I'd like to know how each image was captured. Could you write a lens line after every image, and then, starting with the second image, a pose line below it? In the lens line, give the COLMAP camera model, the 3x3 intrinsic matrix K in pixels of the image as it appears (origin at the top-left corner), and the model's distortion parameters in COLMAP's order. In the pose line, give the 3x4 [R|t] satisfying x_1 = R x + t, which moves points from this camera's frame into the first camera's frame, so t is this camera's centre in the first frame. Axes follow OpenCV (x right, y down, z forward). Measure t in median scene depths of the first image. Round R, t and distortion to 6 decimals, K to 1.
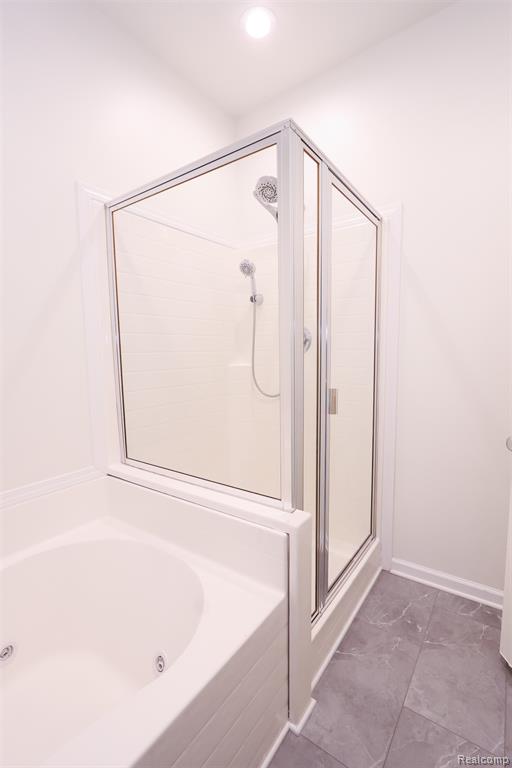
lens RADIAL K [[350.6, 0, 257.3], [0, 350.6, 387.9], [0, 0, 1]] dist [-0.012386, 0.001183]
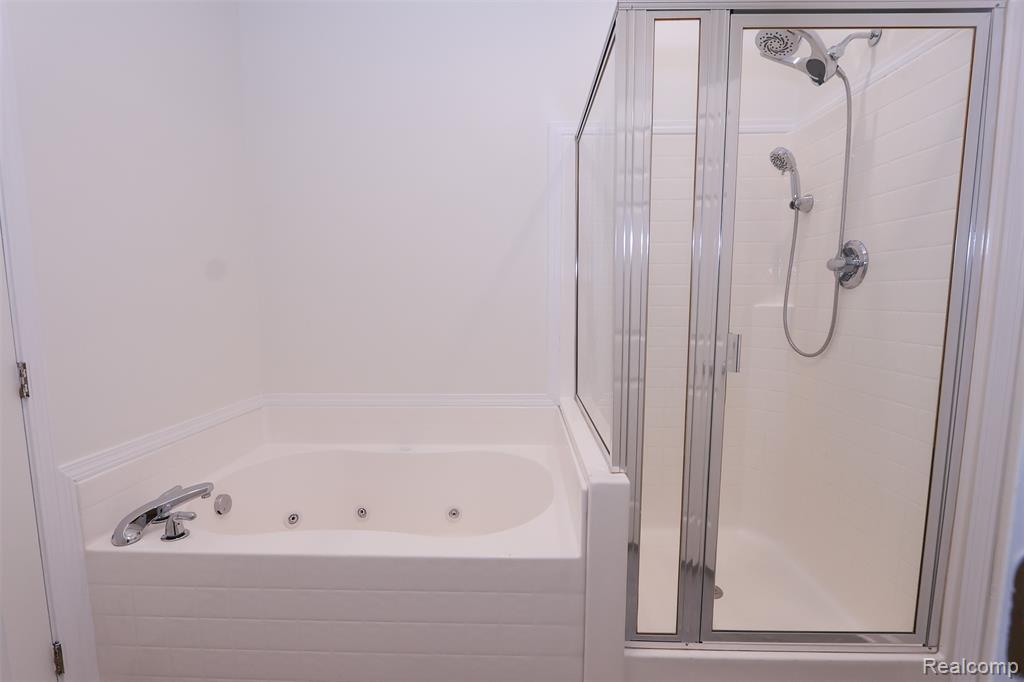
lens RADIAL K [[467.5, 0, 504.7], [0, 467.5, 347.3], [0, 0, 1]] dist [-0.012386, 0.001183]
pose [[0.550940, 0.105074, -0.827904, 0.440282], [-0.096624, 0.993402, 0.061778, 0.007905], [0.828932, 0.045959, 0.557458, 0.085210]]
